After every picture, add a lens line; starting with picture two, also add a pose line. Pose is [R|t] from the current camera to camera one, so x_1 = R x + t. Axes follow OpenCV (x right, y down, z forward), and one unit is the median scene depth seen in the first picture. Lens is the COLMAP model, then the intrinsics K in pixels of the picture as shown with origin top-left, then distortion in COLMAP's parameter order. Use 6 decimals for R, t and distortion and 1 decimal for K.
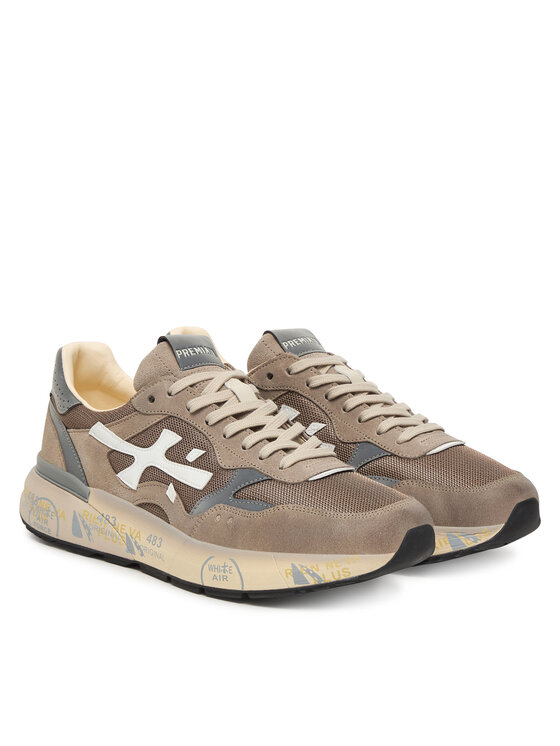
lens RADIAL K [[2052.8, 0, 281.2], [0, 2052.8, 373.6], [0, 0, 1]] dist [-0.481468, 0.000000]
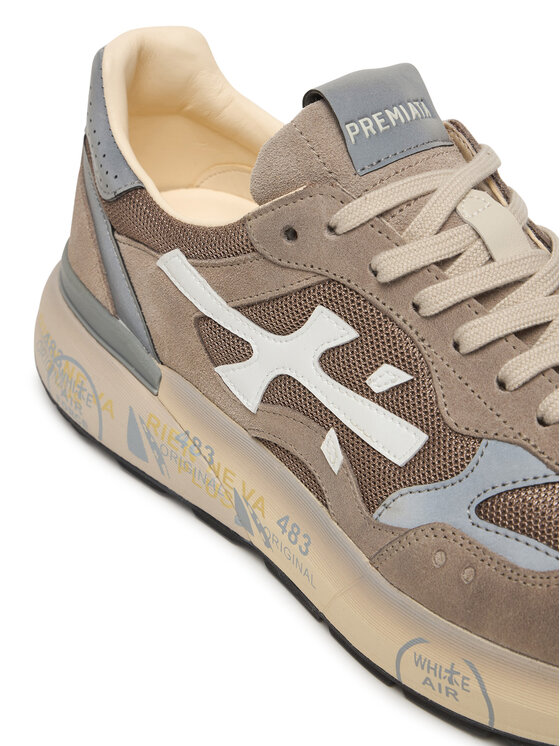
lens RADIAL K [[1704.2, 0, 277.9], [0, 1704.2, 372.1], [0, 0, 1]] dist [-0.298743, 0.000000]
pose [[0.997991, 0.026665, -0.057477, -0.043804], [-0.002451, 0.922703, 0.385503, -0.102592], [0.063314, -0.384588, 0.920915, 0.645402]]
